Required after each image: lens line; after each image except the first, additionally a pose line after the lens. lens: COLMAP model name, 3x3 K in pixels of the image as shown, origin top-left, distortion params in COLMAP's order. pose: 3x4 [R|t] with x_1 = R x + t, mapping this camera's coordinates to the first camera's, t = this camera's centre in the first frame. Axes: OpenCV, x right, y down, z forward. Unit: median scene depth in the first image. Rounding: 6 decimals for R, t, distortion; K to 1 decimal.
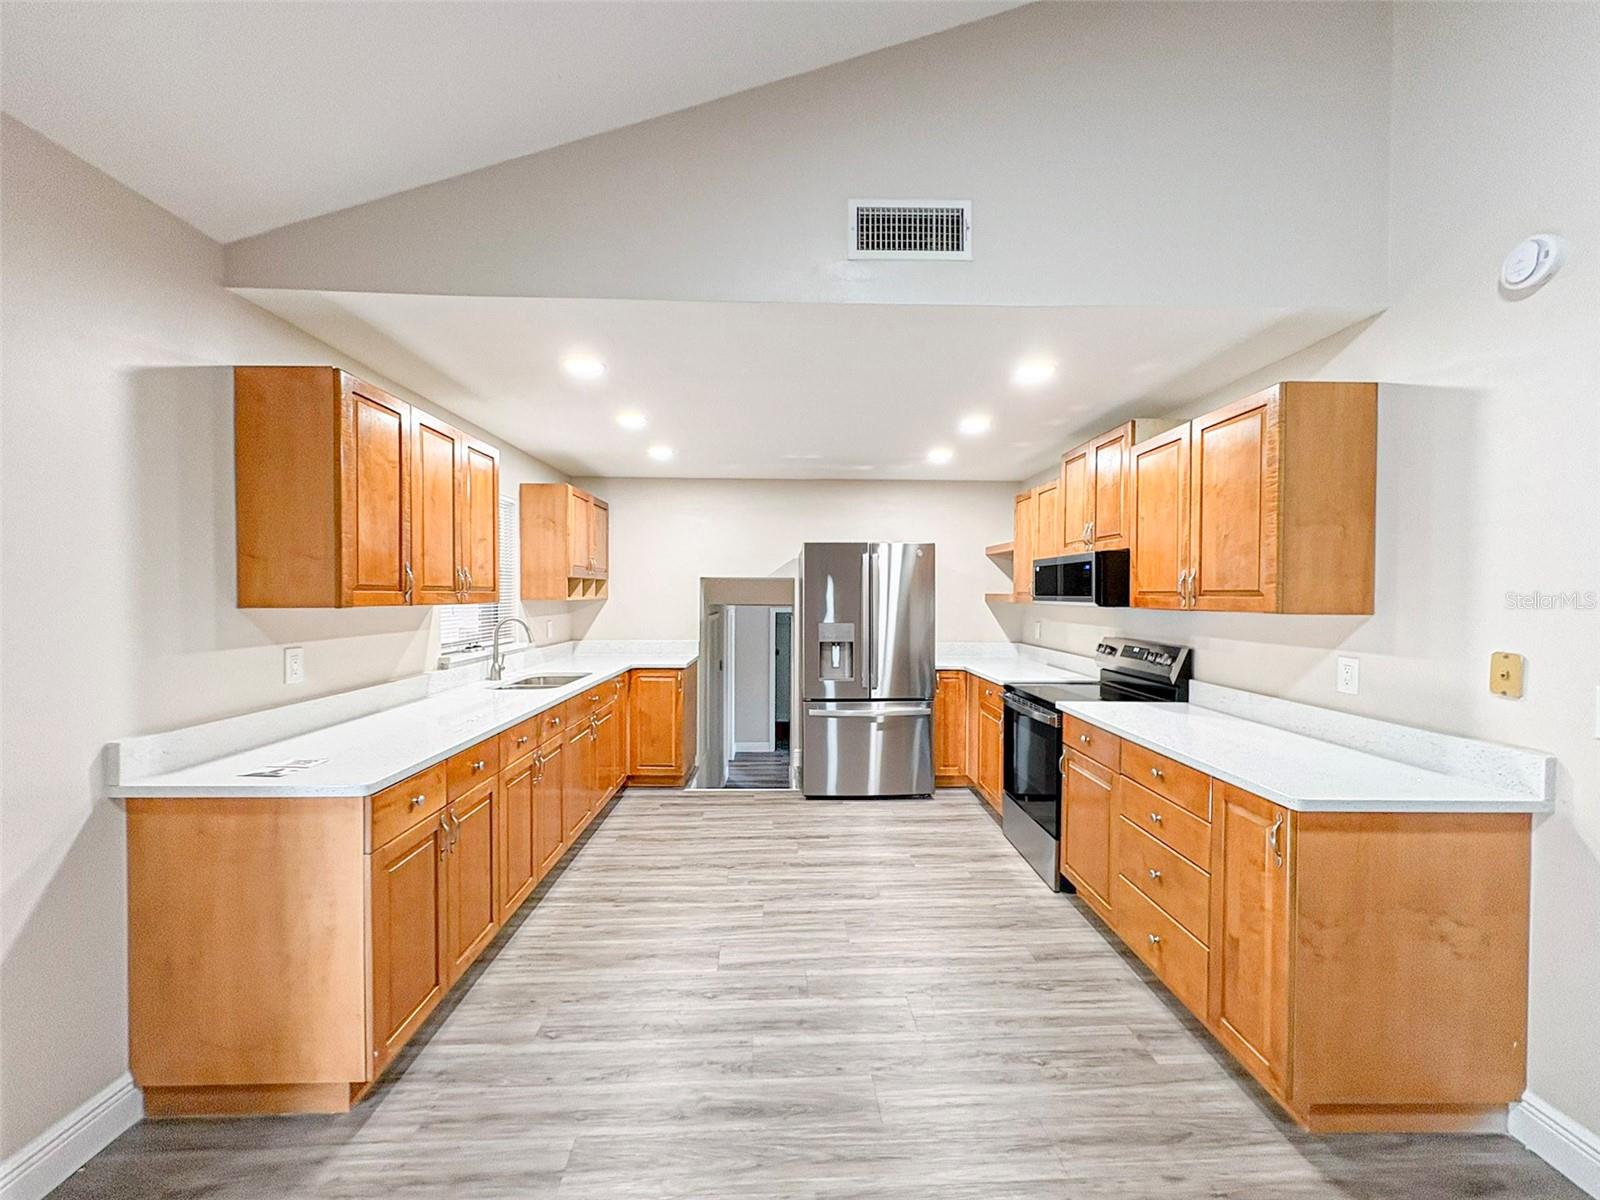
lens RADIAL K [[660.5, 0, 791.5], [0, 660.5, 600.4], [0, 0, 1]] dist [-0.001849, 0.000604]
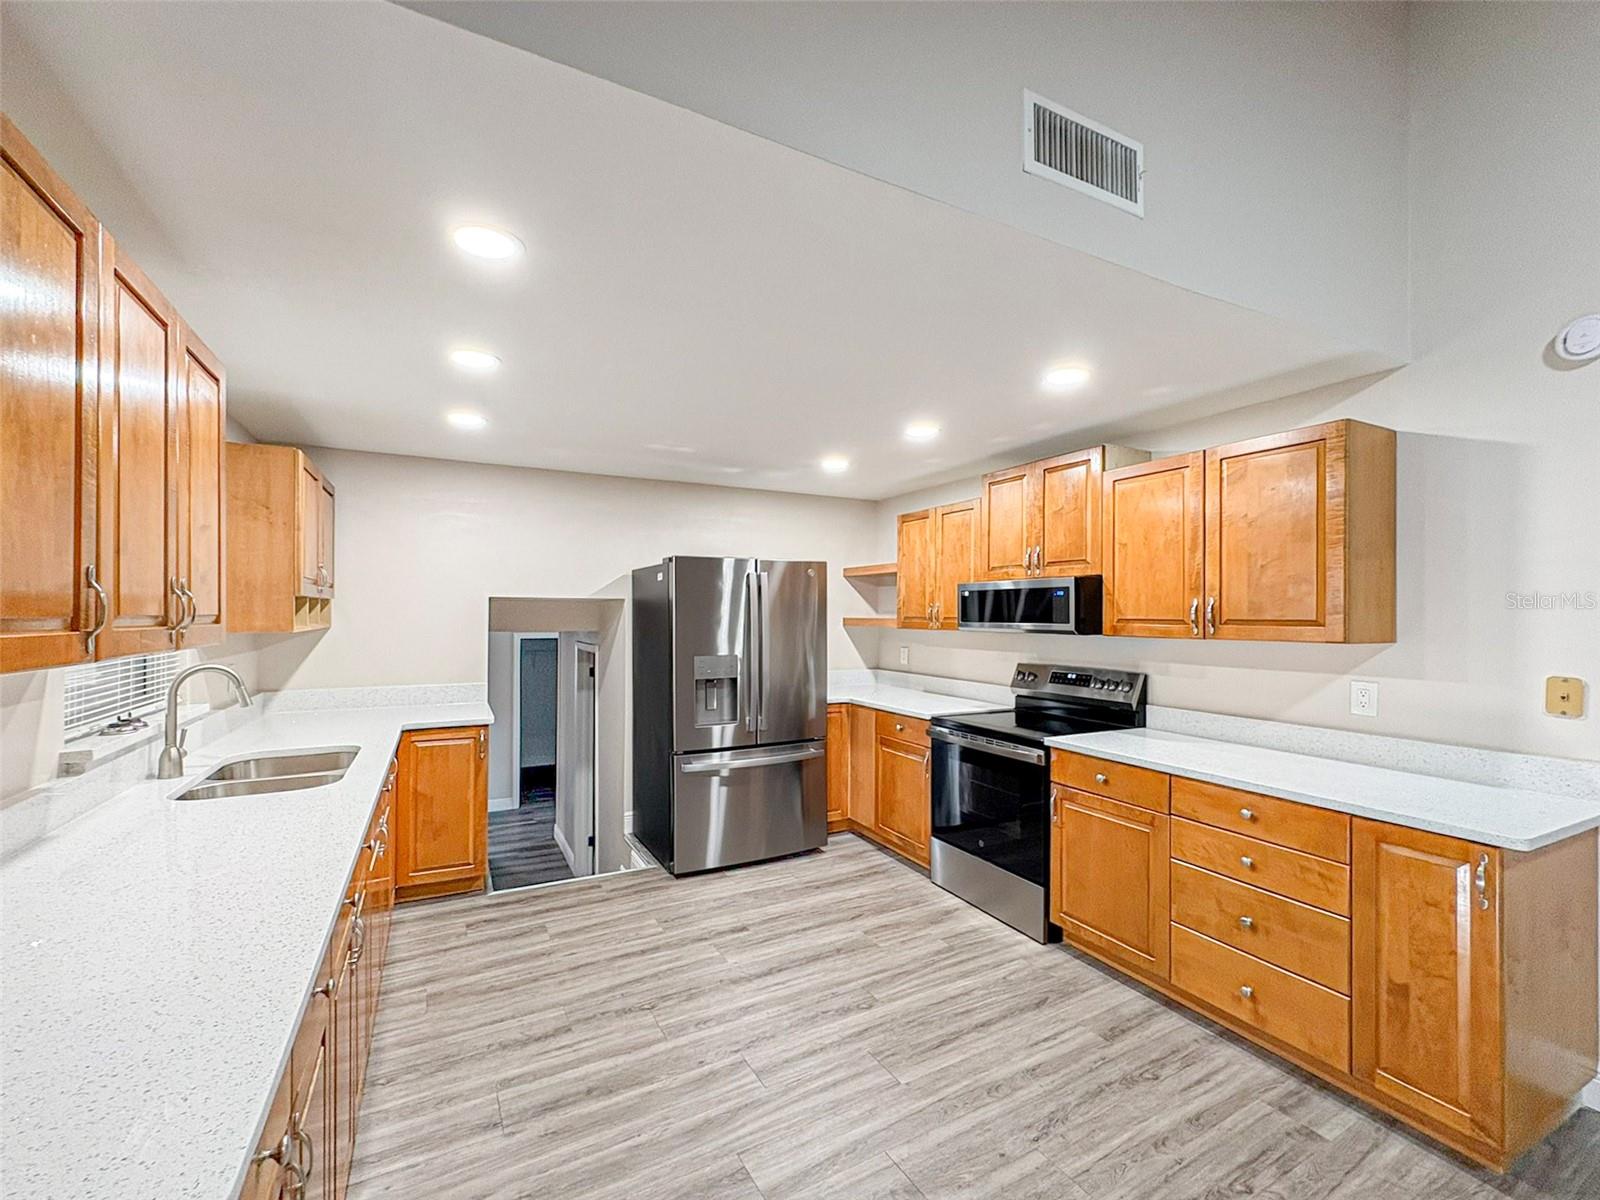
lens RADIAL K [[660.5, 0, 804.4], [0, 660.5, 607.5], [0, 0, 1]] dist [-0.001849, 0.000604]
pose [[0.880897, 0.001299, 0.473306, -0.302091], [0.006799, 0.999858, -0.015398, -0.016020], [-0.473259, 0.016782, 0.880763, 0.306966]]
